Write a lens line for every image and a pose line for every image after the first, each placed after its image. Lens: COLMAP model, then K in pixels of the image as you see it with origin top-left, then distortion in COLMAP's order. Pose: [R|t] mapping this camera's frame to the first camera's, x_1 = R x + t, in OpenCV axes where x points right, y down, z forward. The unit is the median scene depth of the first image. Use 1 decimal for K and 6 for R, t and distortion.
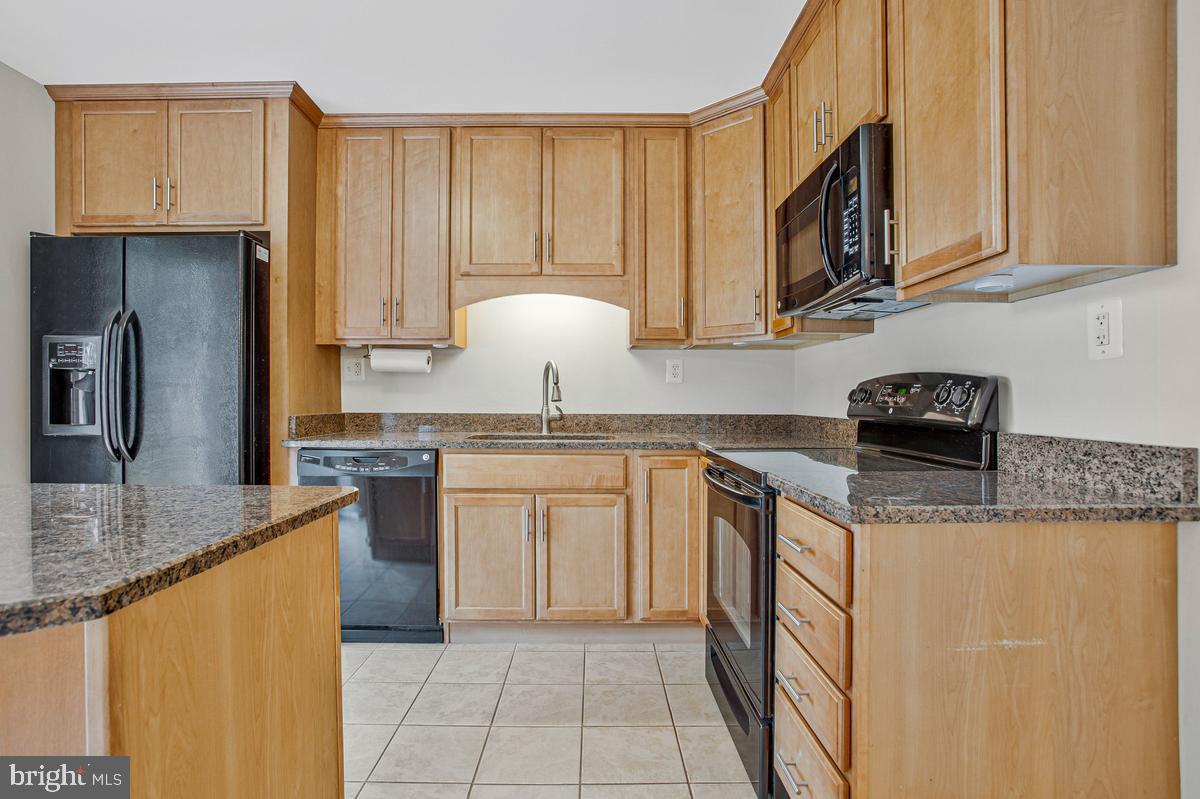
lens RADIAL K [[597.3, 0, 595.6], [0, 597.3, 402.7], [0, 0, 1]] dist [-0.053817, 0.031524]
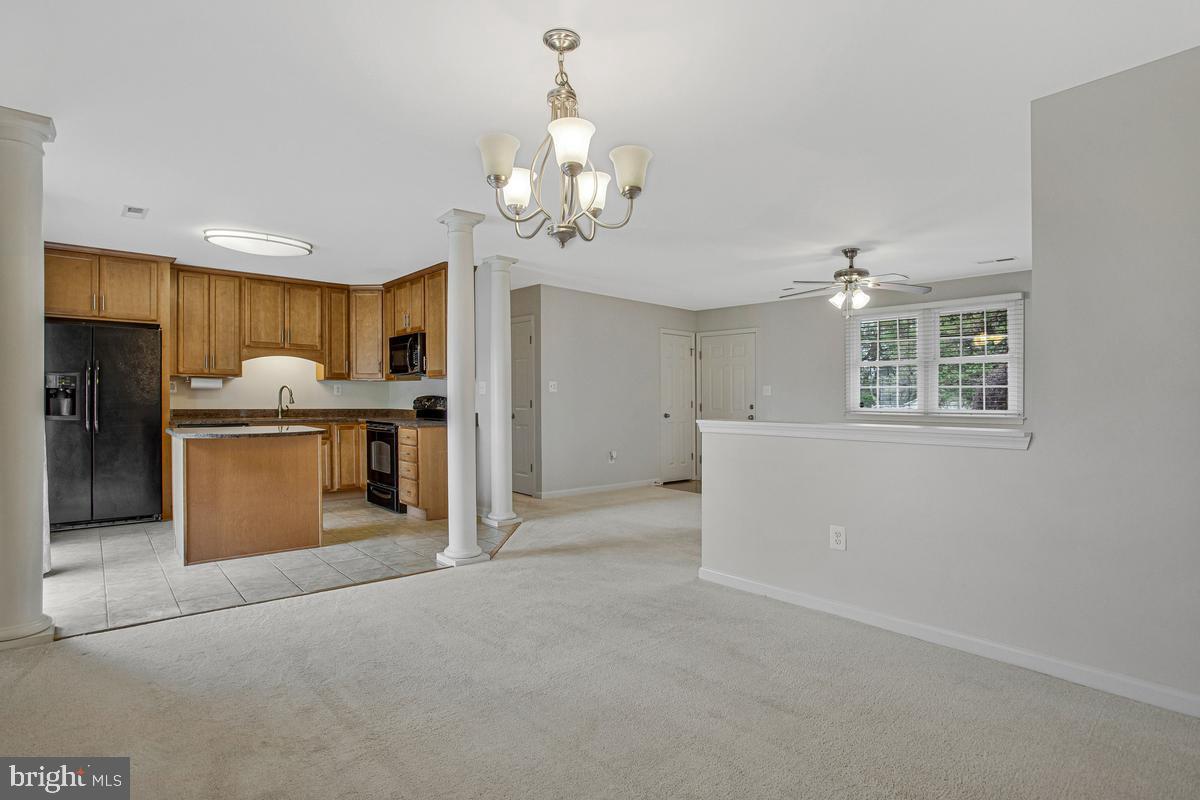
lens RADIAL K [[637.7, 0, 557.9], [0, 637.7, 413.4], [0, 0, 1]] dist [0.001066, 0.001045]
pose [[0.791167, -0.012173, 0.611479, -0.826707], [0.001366, 0.999835, 0.018137, -0.007618], [-0.611598, -0.013514, 0.791053, -1.715511]]
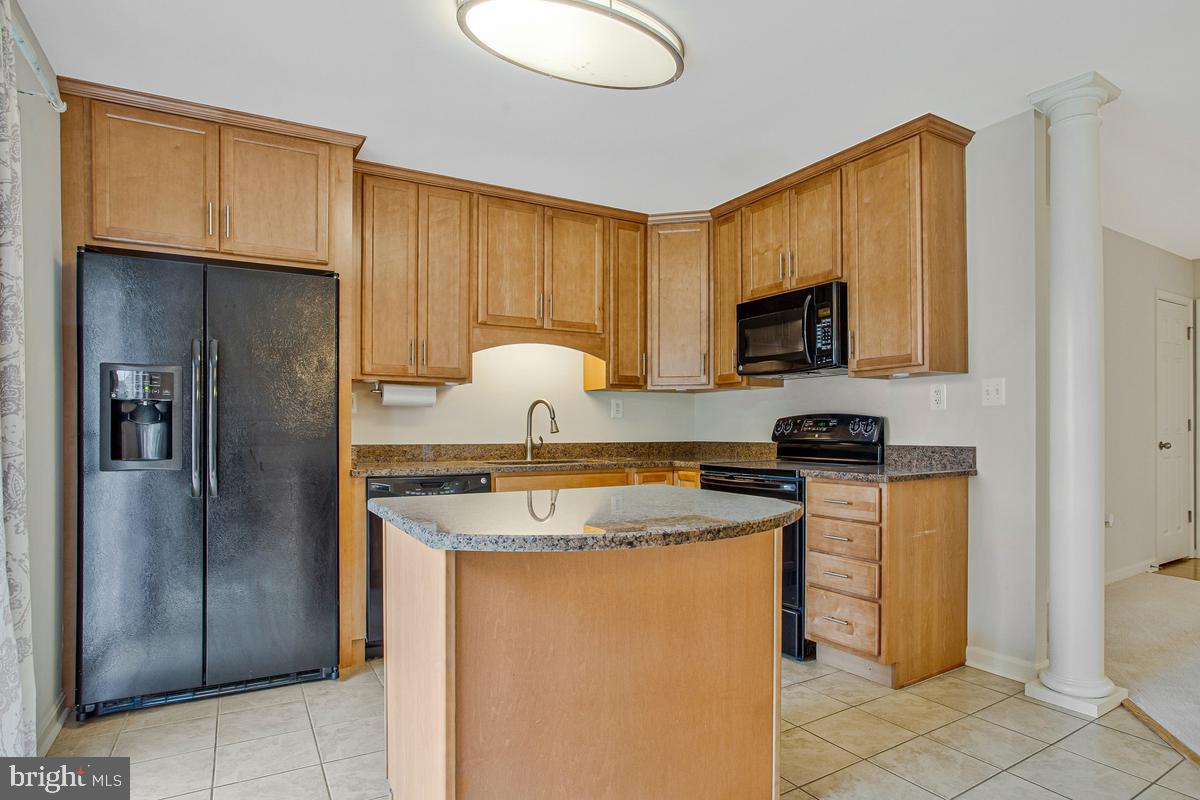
lens RADIAL K [[701.0, 0, 612.1], [0, 701.0, 438.2], [0, 0, 1]] dist [0.001035, 0.000227]
pose [[0.860816, -0.009764, 0.508822, -0.762639], [0.009378, 0.999951, 0.003325, 0.006386], [-0.508829, 0.001910, 0.860865, -0.330832]]
